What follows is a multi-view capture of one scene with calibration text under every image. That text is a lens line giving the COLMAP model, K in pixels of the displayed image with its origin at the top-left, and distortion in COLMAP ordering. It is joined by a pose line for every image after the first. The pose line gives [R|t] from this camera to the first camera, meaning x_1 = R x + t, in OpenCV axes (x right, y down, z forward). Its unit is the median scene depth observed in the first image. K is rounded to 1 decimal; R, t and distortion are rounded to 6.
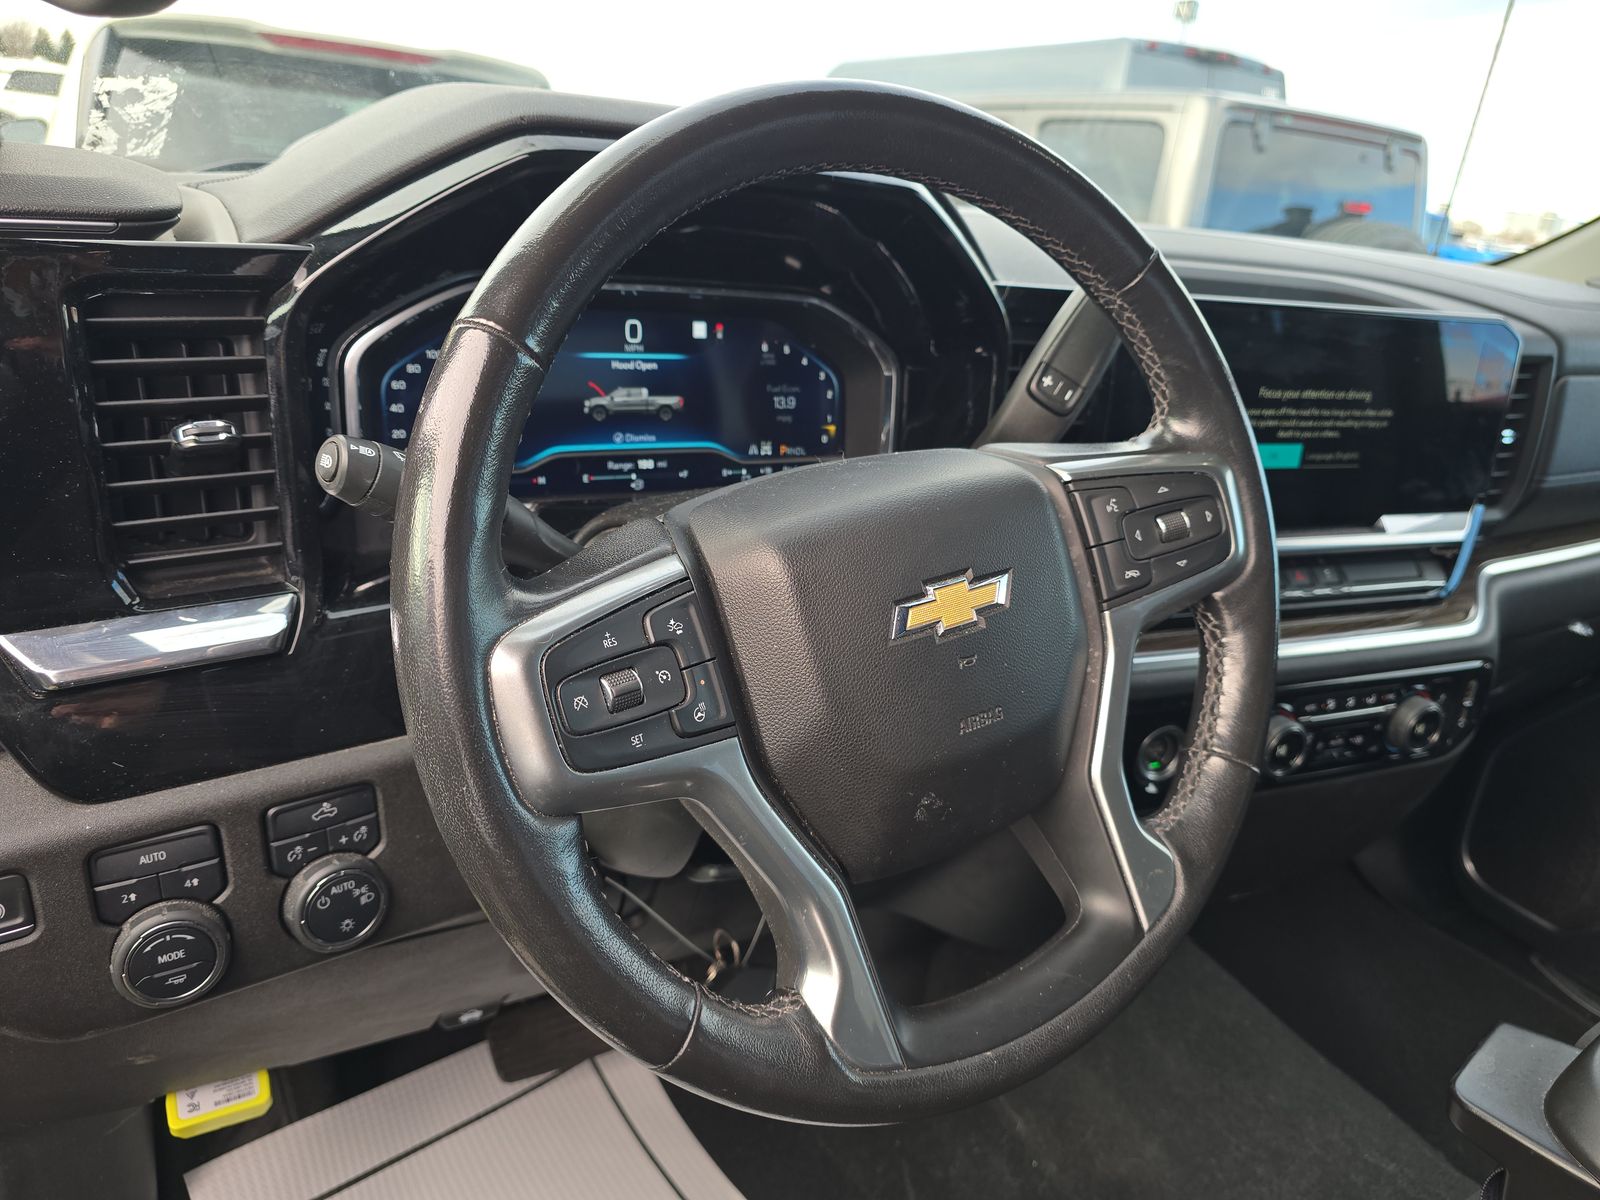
lens RADIAL K [[1096.1, 0, 810.2], [0, 1096.1, 599.2], [0, 0, 1]] dist [0.019819, -0.019837]
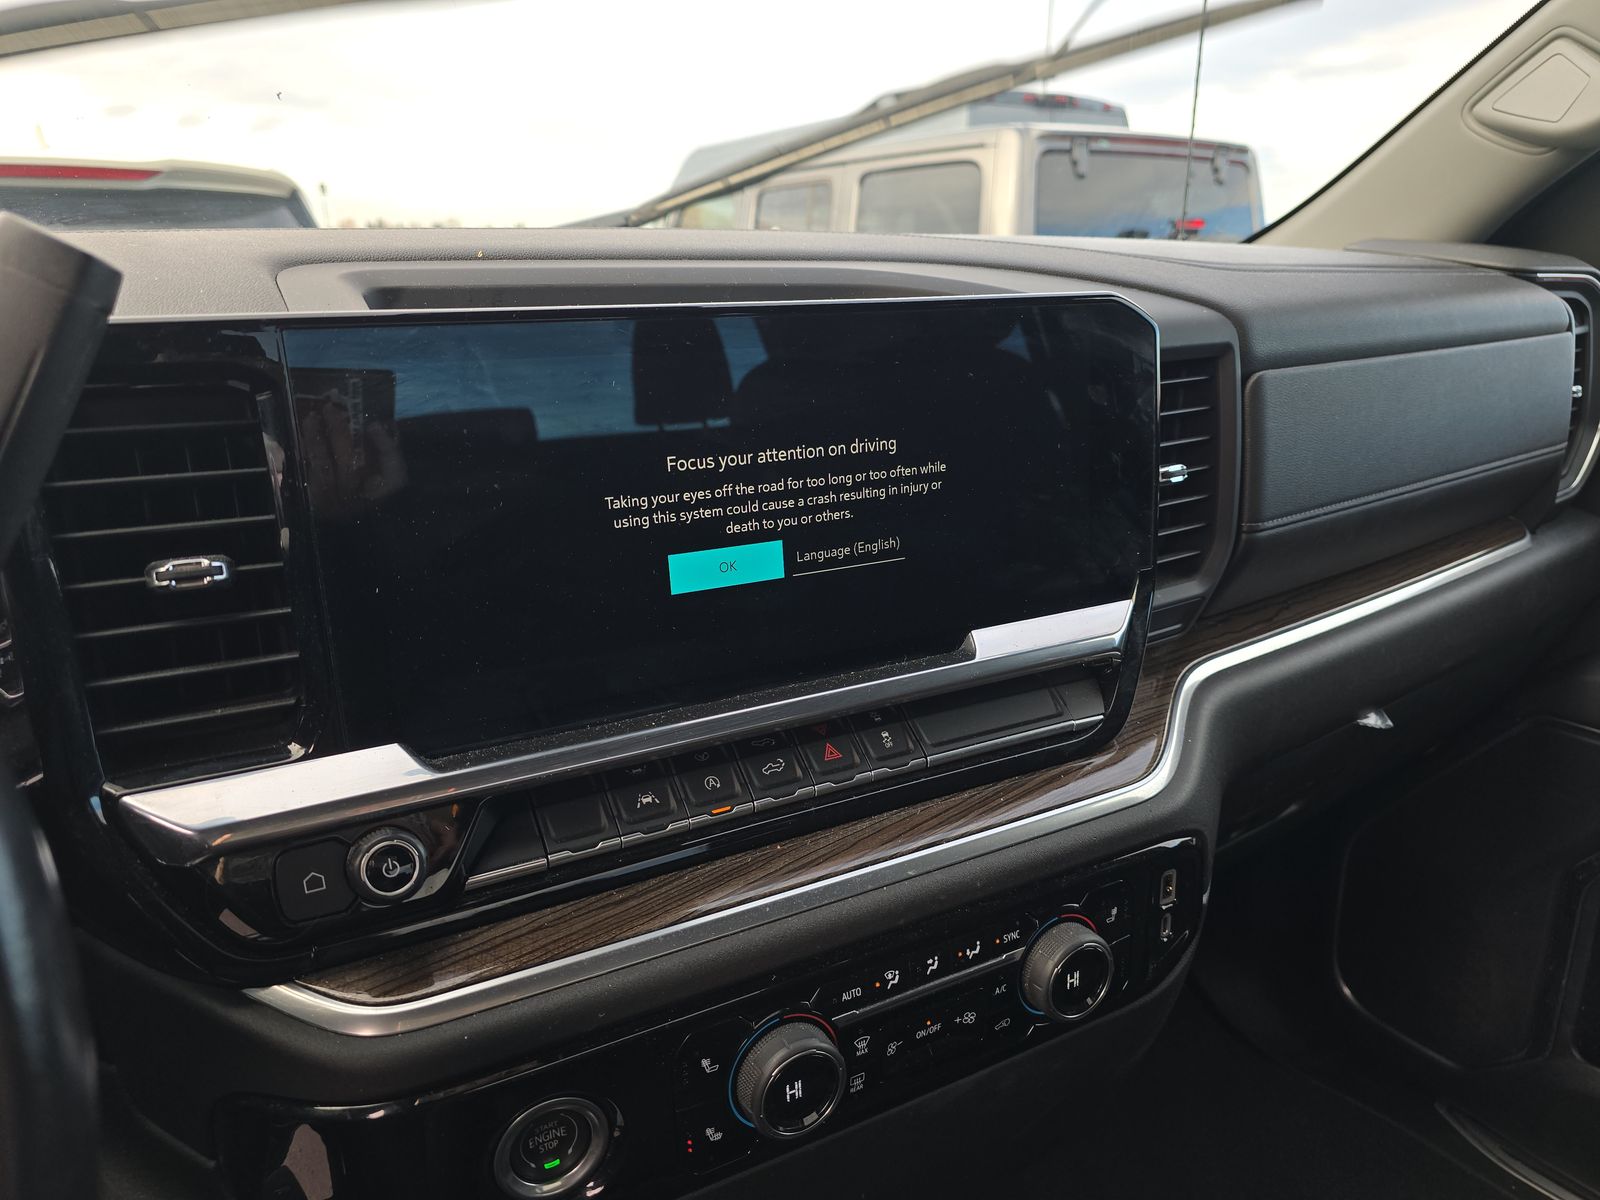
lens RADIAL K [[1096.1, 0, 793.7], [0, 1096.1, 600.3], [0, 0, 1]] dist [0.019819, -0.019837]
pose [[0.991123, -0.127204, 0.038662, 0.456466], [0.129494, 0.989514, -0.063985, -0.075072], [-0.030118, 0.068423, 0.997202, 0.445004]]
